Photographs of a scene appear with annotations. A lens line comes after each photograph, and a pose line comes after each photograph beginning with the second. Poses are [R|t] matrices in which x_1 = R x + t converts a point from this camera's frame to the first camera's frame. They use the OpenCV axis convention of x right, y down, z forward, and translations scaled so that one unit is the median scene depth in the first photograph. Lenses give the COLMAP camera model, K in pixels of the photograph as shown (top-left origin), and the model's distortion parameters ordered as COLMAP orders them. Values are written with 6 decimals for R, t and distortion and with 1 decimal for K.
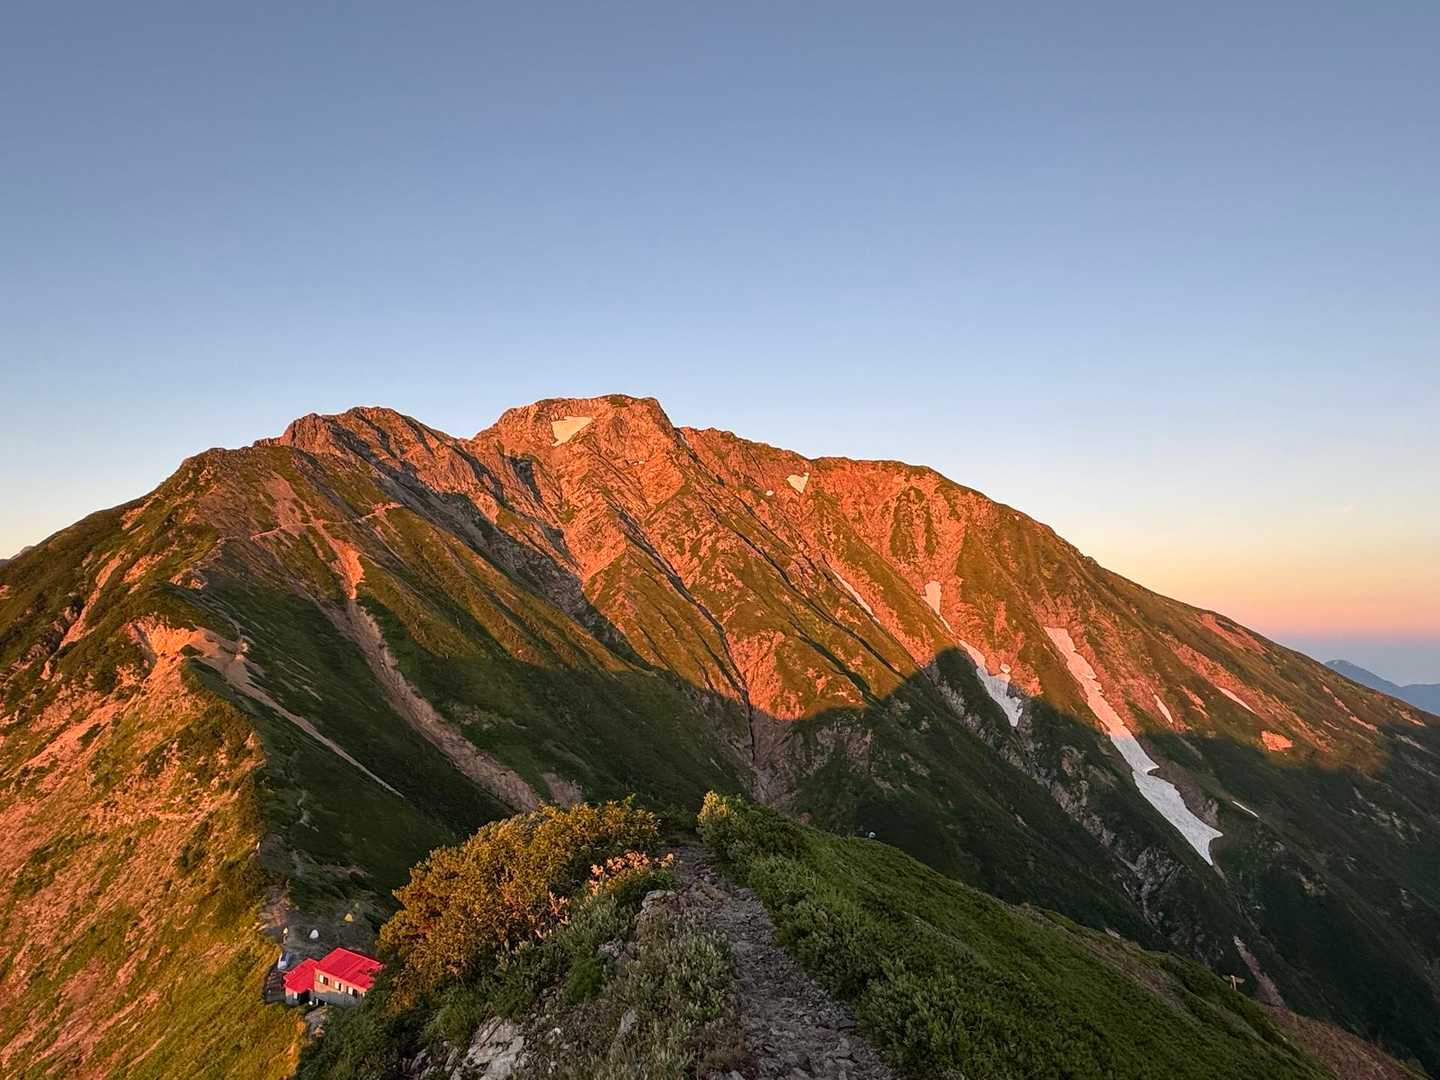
lens RADIAL K [[843.7, 0, 699.0], [0, 843.7, 542.3], [0, 0, 1]] dist [-0.005450, -0.001203]
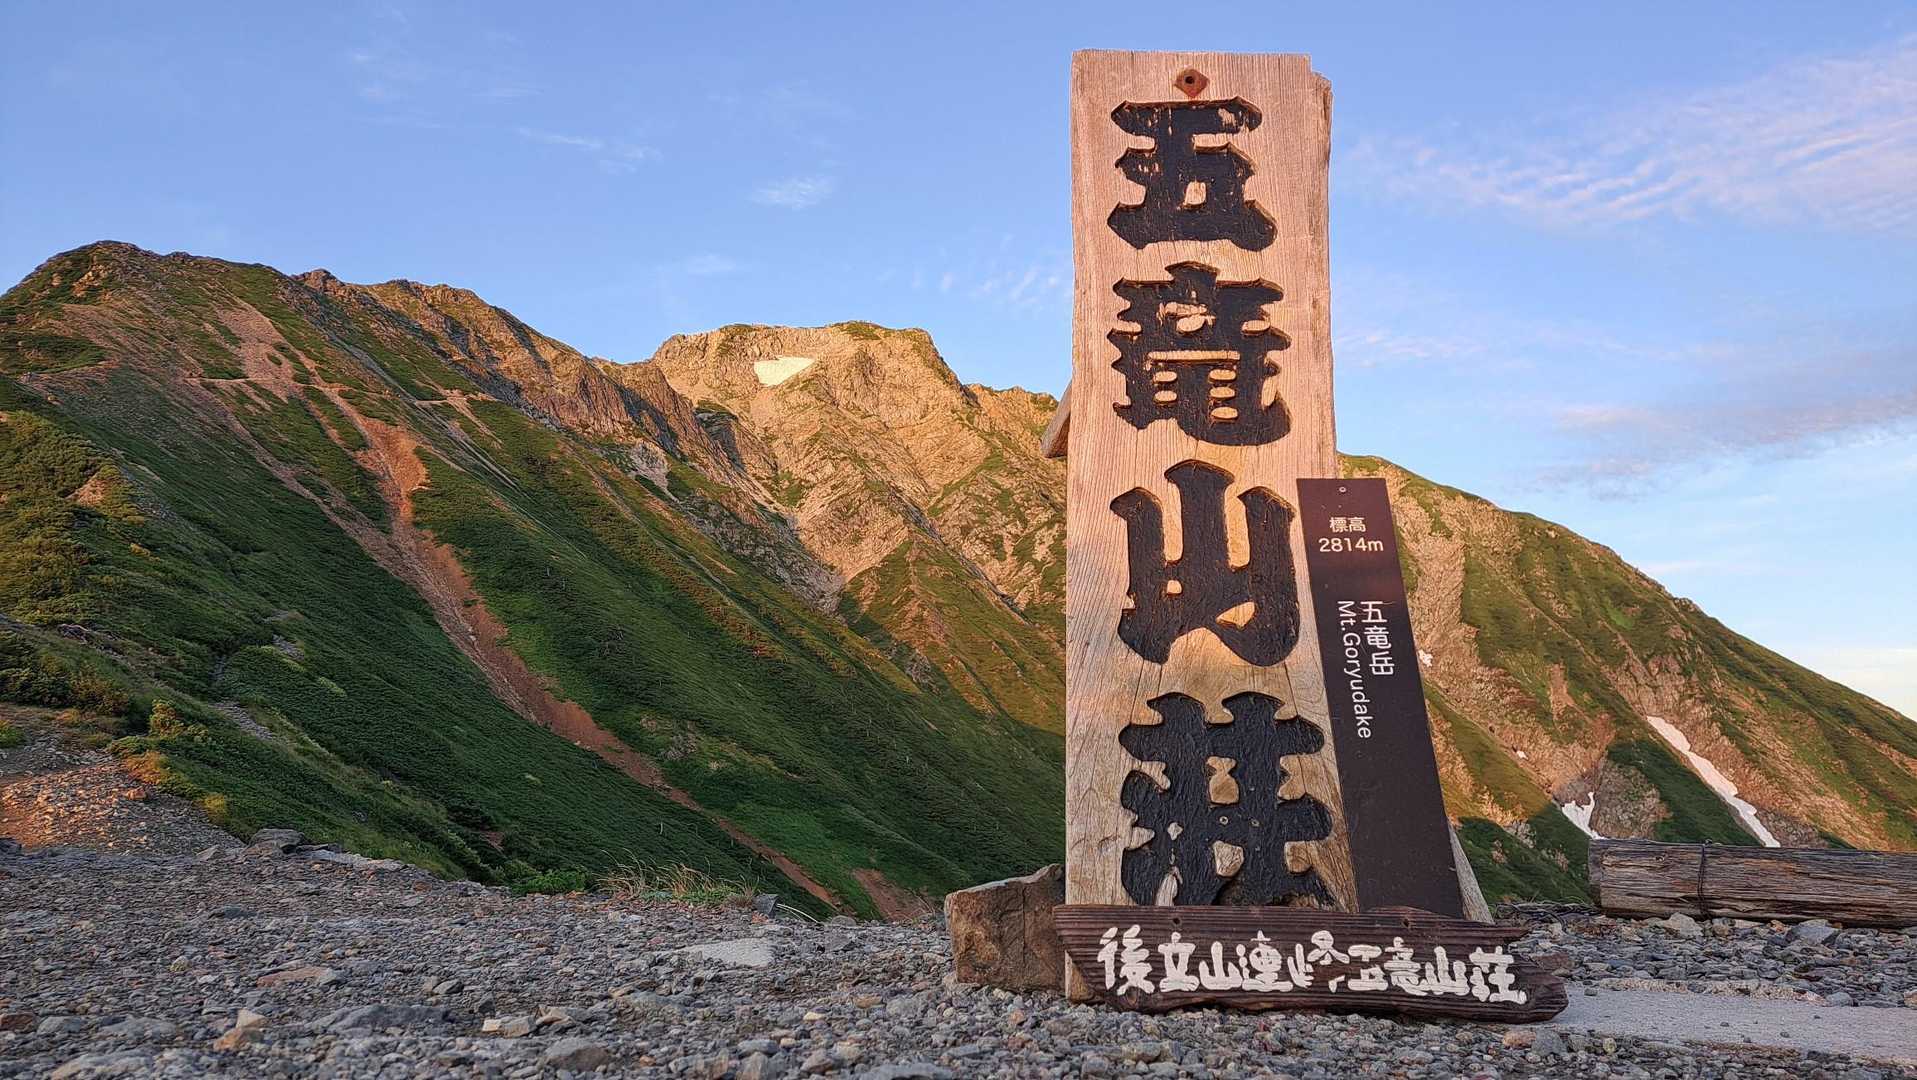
lens RADIAL K [[1317.5, 0, 980.2], [0, 1317.5, 541.6], [0, 0, 1]] dist [0.101940, -0.140967]
pose [[0.999311, 0.006468, 0.036534, -0.064721], [-0.003427, 0.996568, -0.082703, 0.072779], [-0.036944, 0.082521, 0.995904, 0.138888]]
